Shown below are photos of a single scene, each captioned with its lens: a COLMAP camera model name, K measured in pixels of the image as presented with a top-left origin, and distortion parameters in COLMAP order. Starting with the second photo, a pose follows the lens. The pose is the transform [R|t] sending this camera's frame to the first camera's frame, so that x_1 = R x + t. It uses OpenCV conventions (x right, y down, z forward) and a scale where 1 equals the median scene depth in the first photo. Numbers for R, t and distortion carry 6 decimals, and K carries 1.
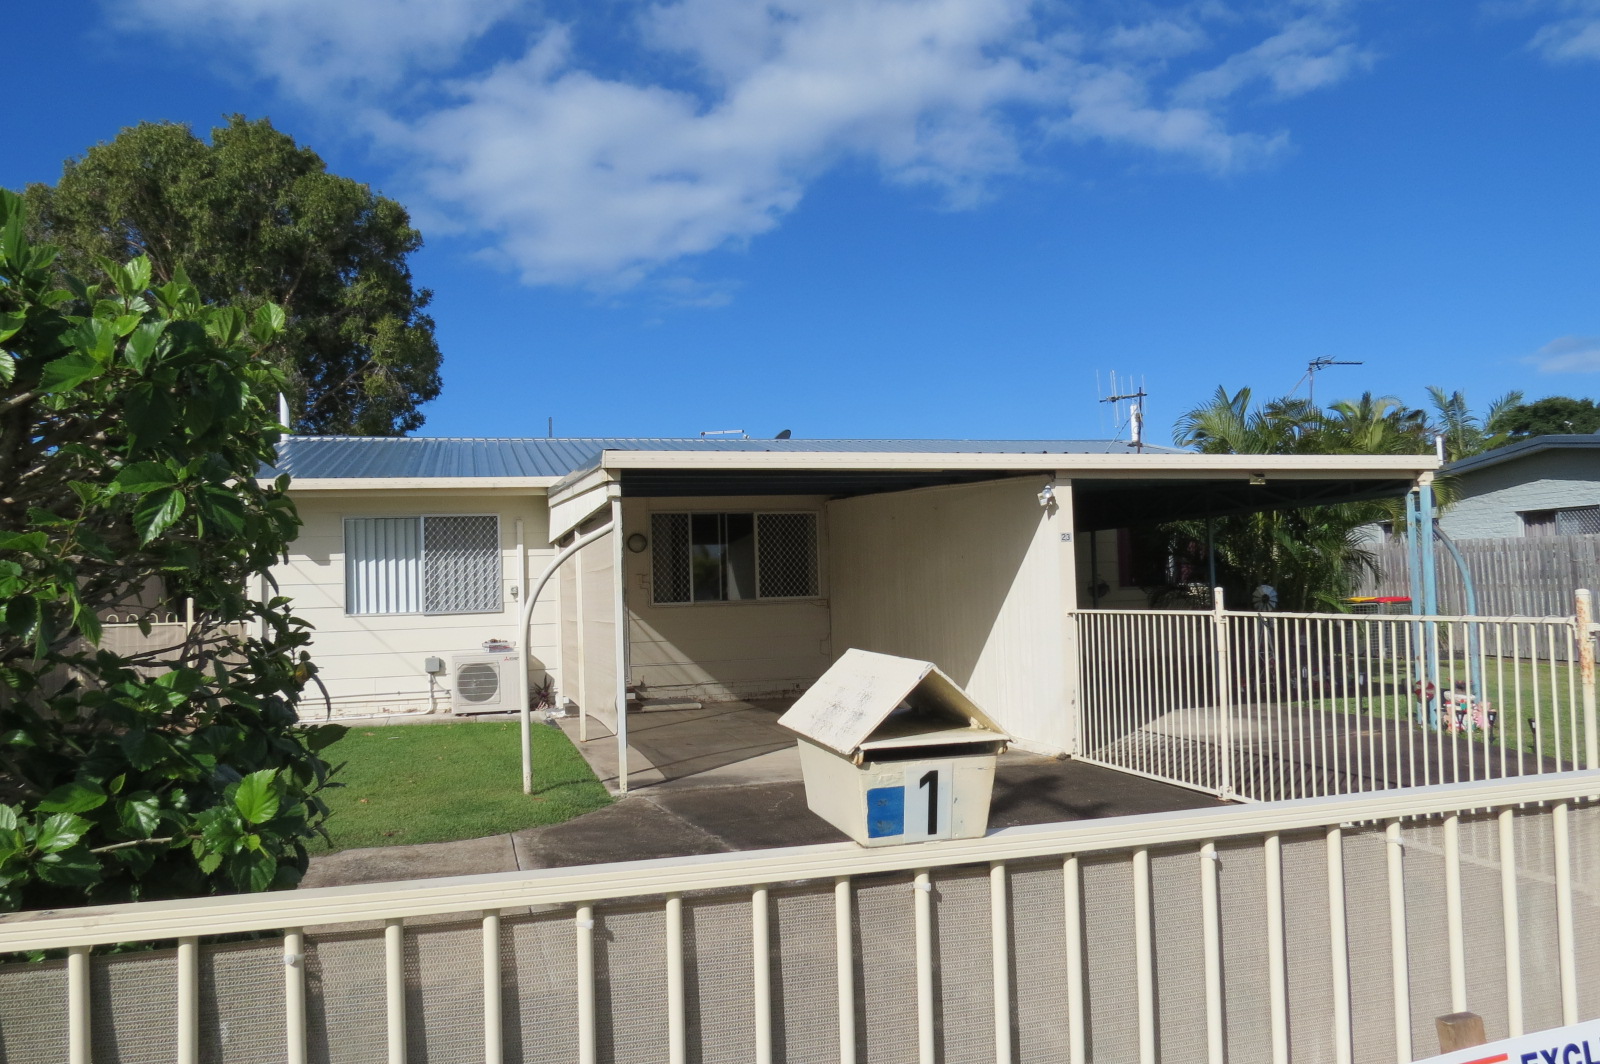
lens RADIAL K [[1133.5, 0, 790.8], [0, 1133.5, 523.5], [0, 0, 1]] dist [-0.040116, 0.025049]
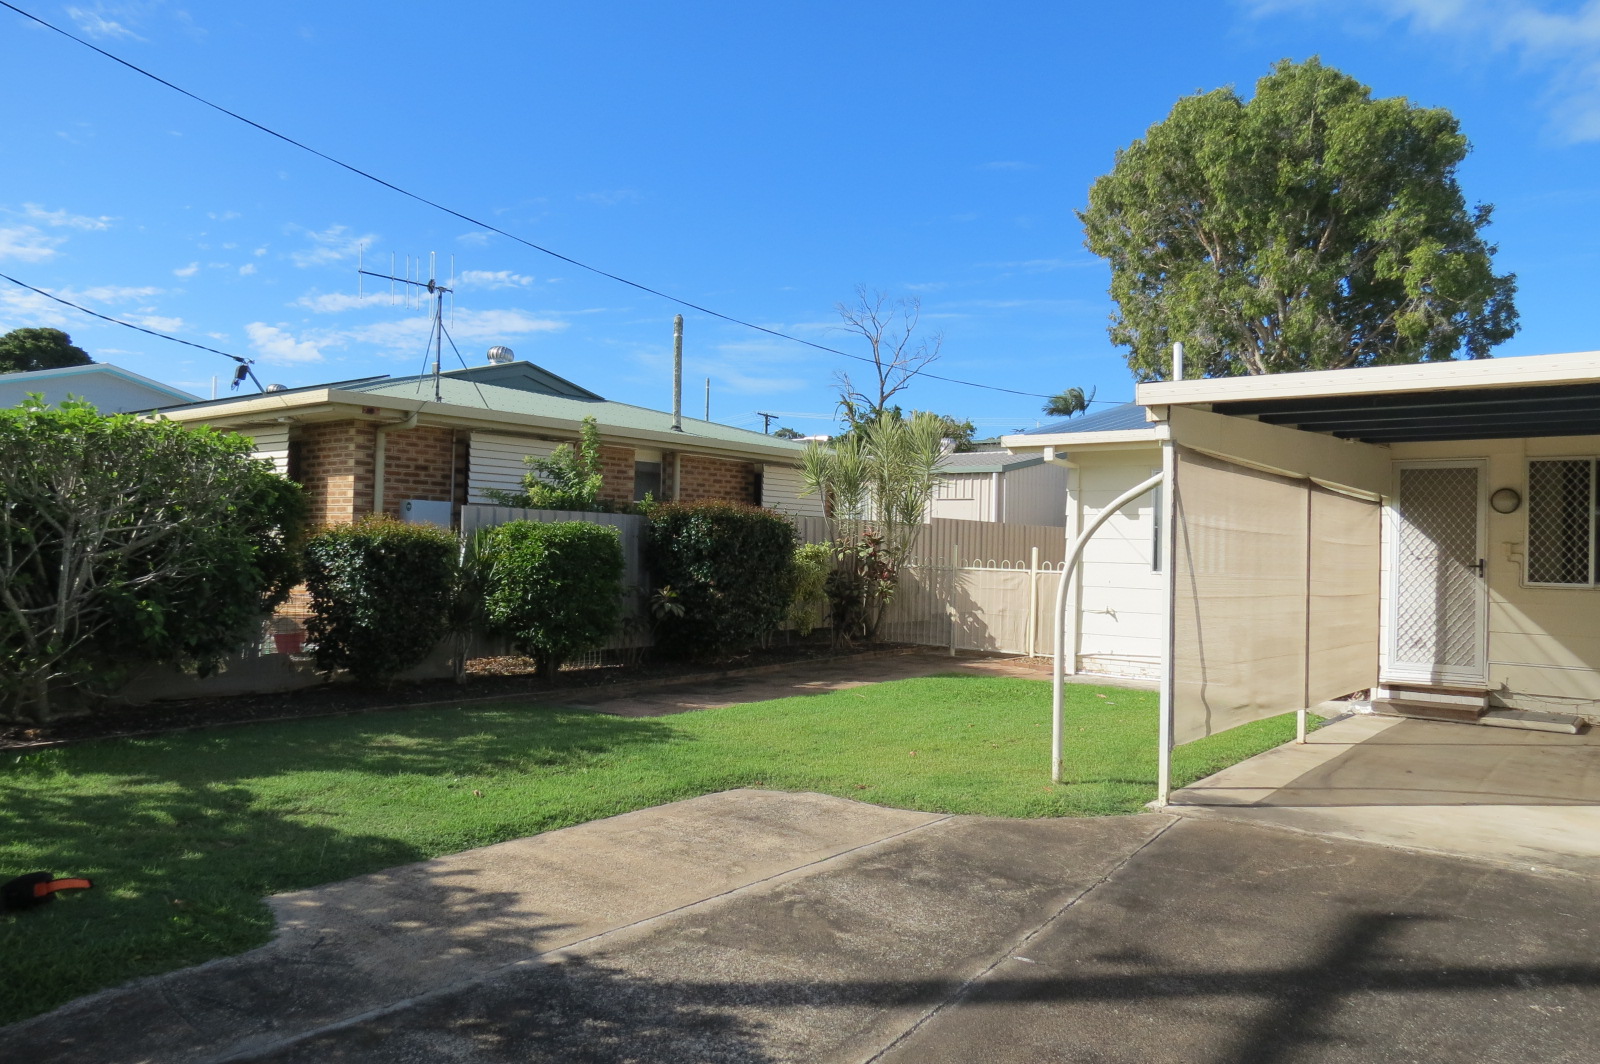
lens RADIAL K [[1138.2, 0, 792.3], [0, 1138.2, 535.3], [0, 0, 1]] dist [-0.036421, 0.016343]
pose [[0.567772, 0.034924, -0.822445, 0.102424], [0.005550, 0.998915, 0.046249, 0.001528], [0.823167, -0.030823, 0.566961, 0.091845]]
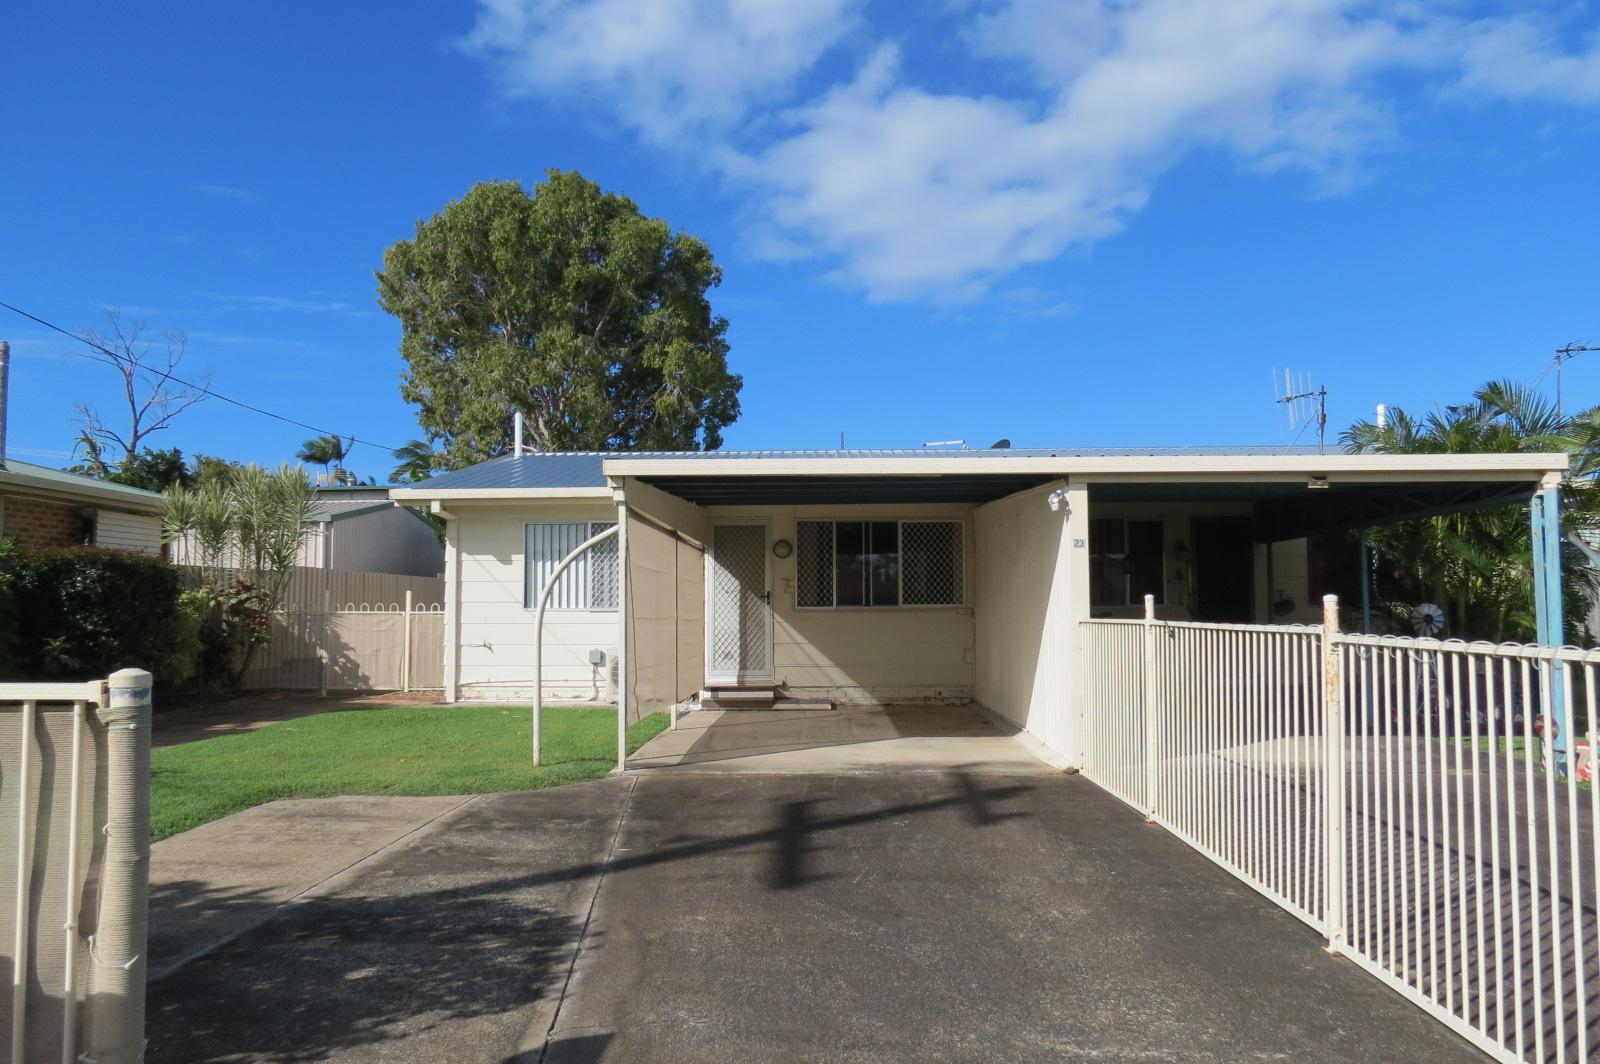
lens RADIAL K [[1138.2, 0, 792.3], [0, 1138.2, 535.3], [0, 0, 1]] dist [-0.036421, 0.016343]
pose [[0.948970, 0.007520, -0.315278, 0.100287], [-0.008131, 0.999967, -0.000623, 0.002471], [0.315263, 0.003155, 0.948999, 0.001061]]
